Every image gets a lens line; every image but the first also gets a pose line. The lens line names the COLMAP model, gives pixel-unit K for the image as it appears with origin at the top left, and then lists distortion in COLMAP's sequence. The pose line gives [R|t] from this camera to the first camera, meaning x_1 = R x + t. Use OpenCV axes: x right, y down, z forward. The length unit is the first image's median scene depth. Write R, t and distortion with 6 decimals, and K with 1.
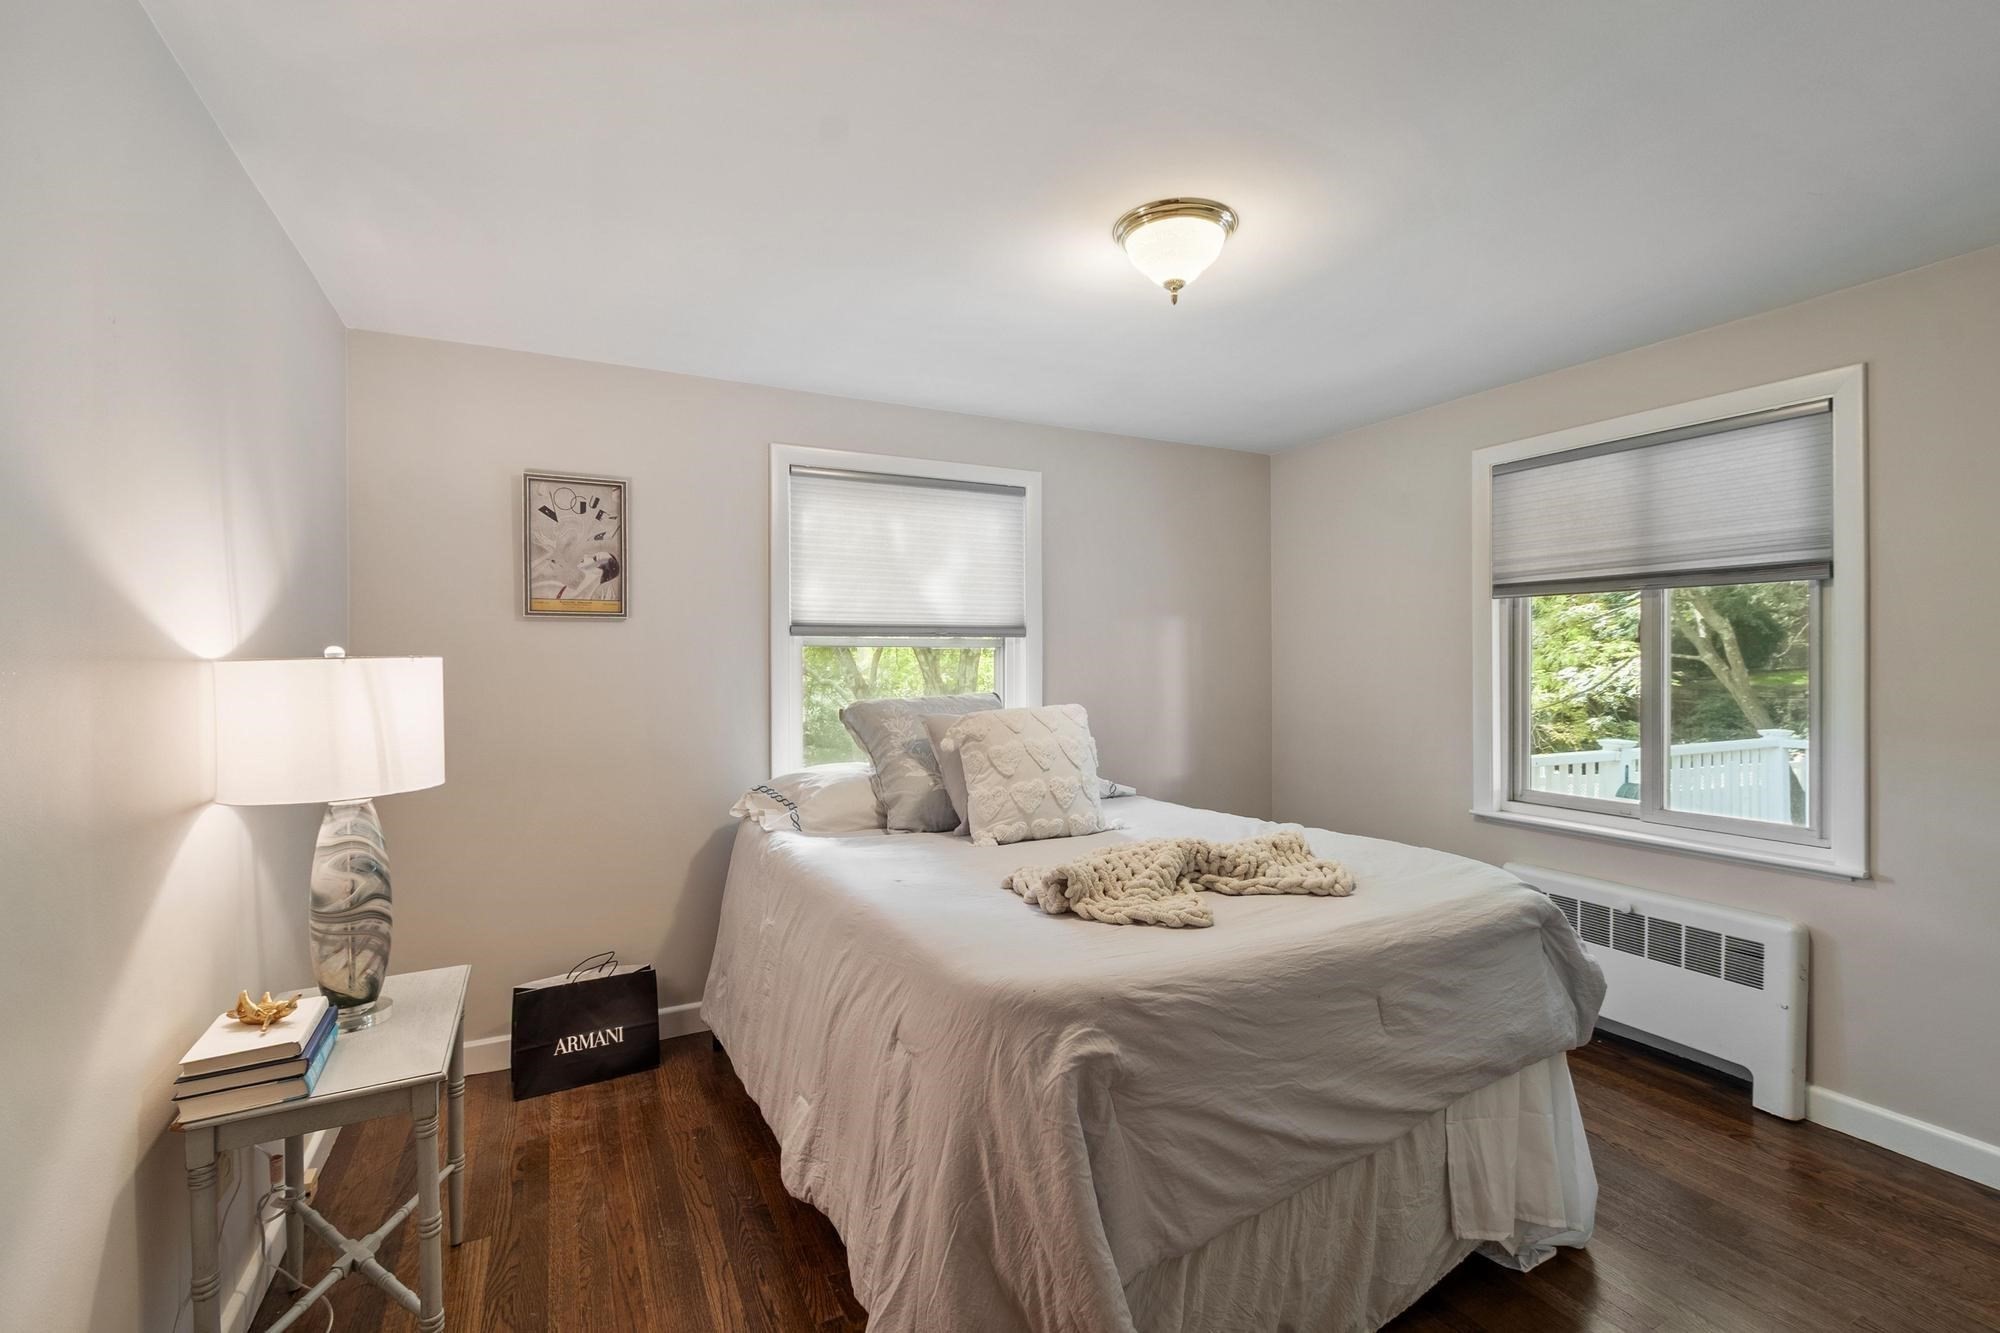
lens RADIAL K [[874.1, 0, 1001.9], [0, 874.1, 659.9], [0, 0, 1]] dist [-0.001268, 0.001069]
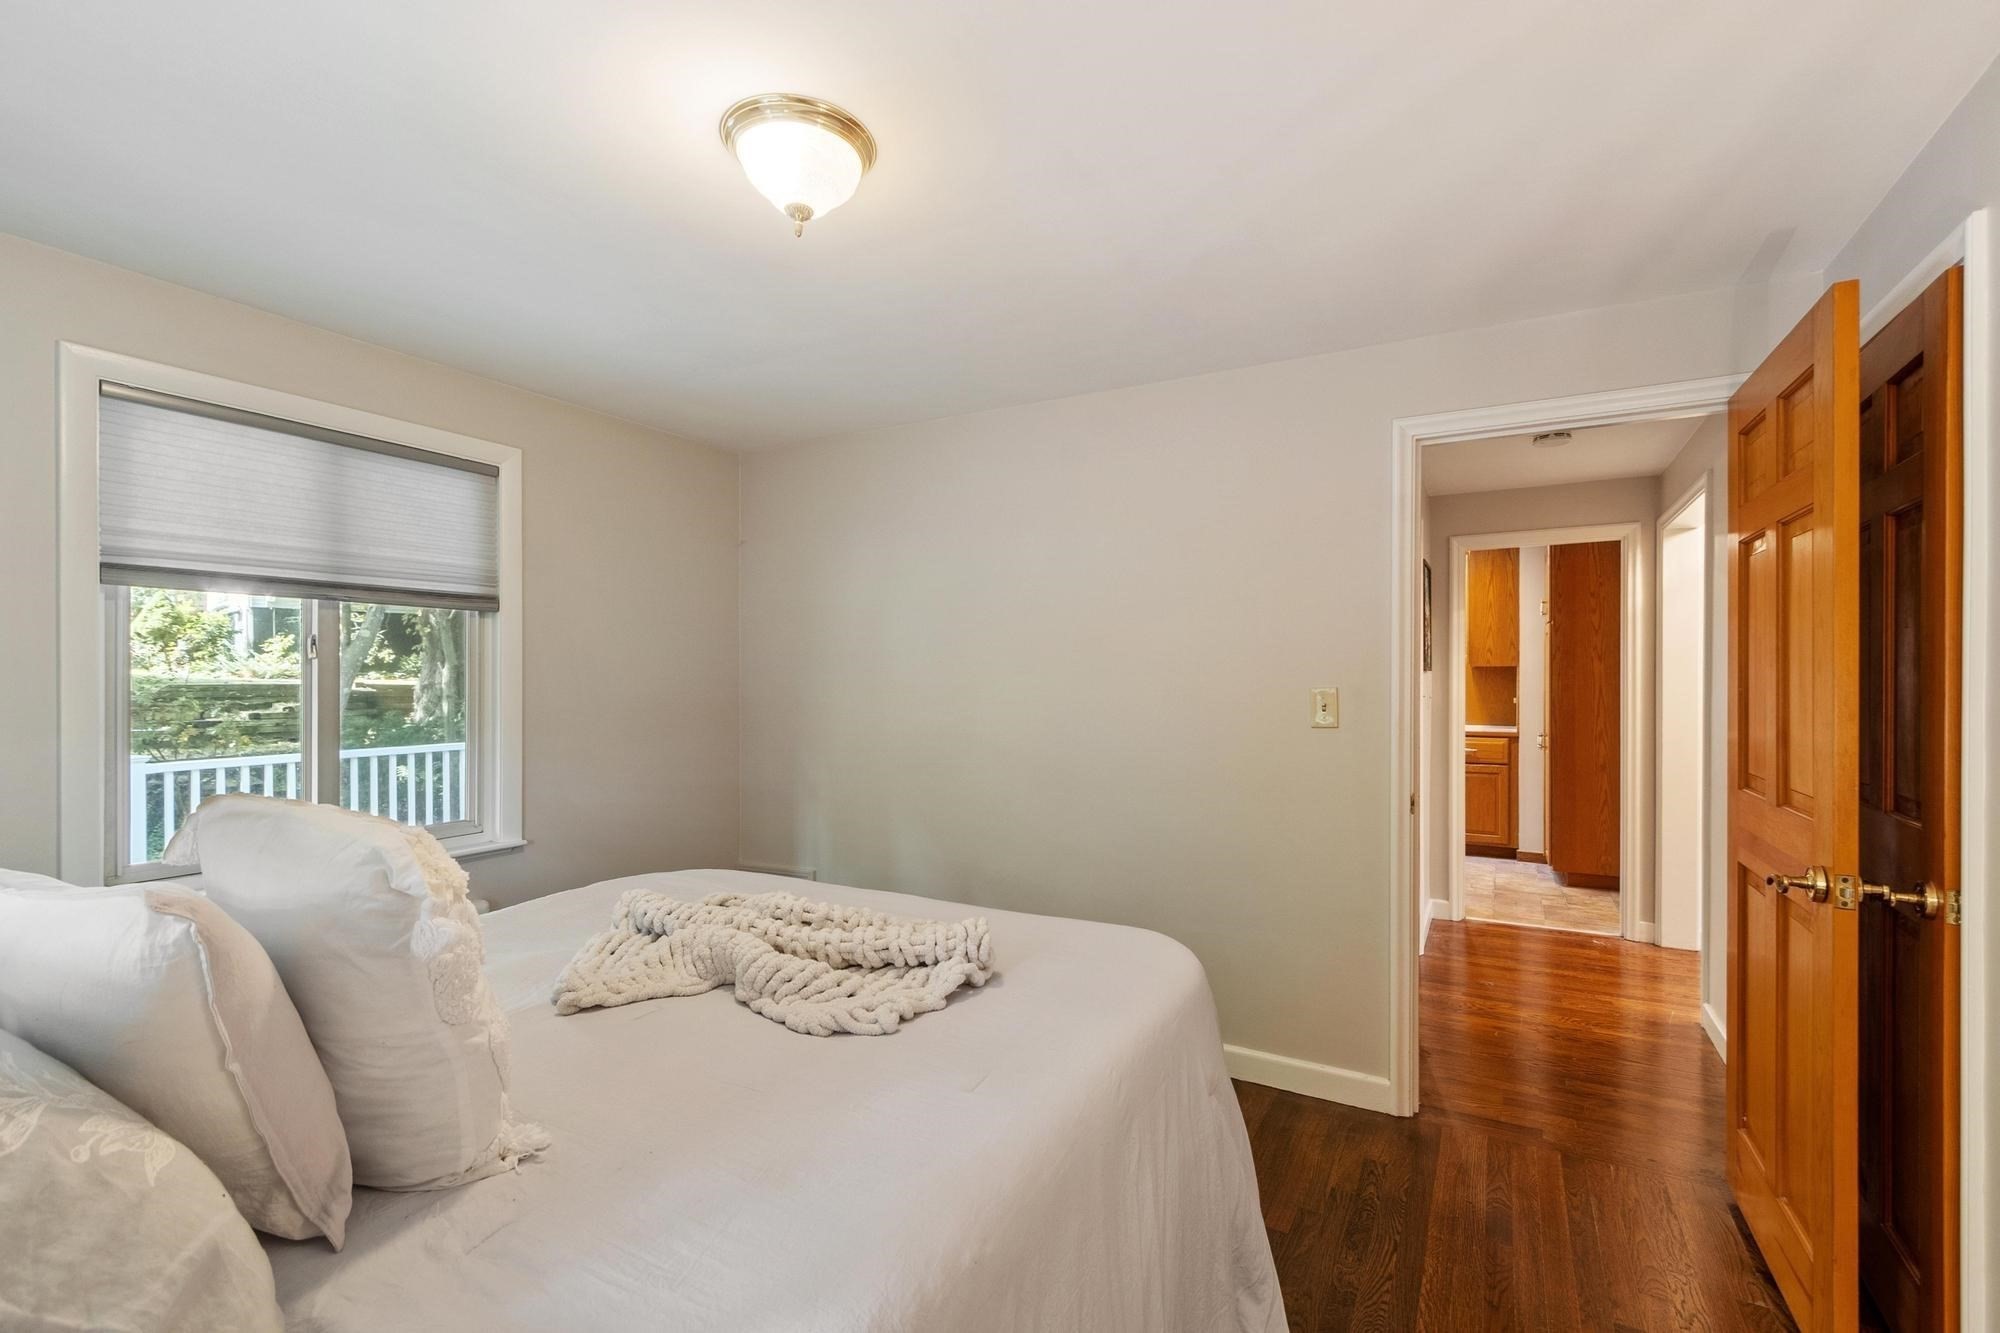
lens RADIAL K [[874.1, 0, 999.7], [0, 874.1, 678.0], [0, 0, 1]] dist [-0.001268, 0.001069]
pose [[-0.541046, -0.007902, 0.840956, -0.402091], [-0.010535, 0.999941, 0.002618, -0.009068], [-0.840927, -0.007443, -0.541097, 0.899605]]
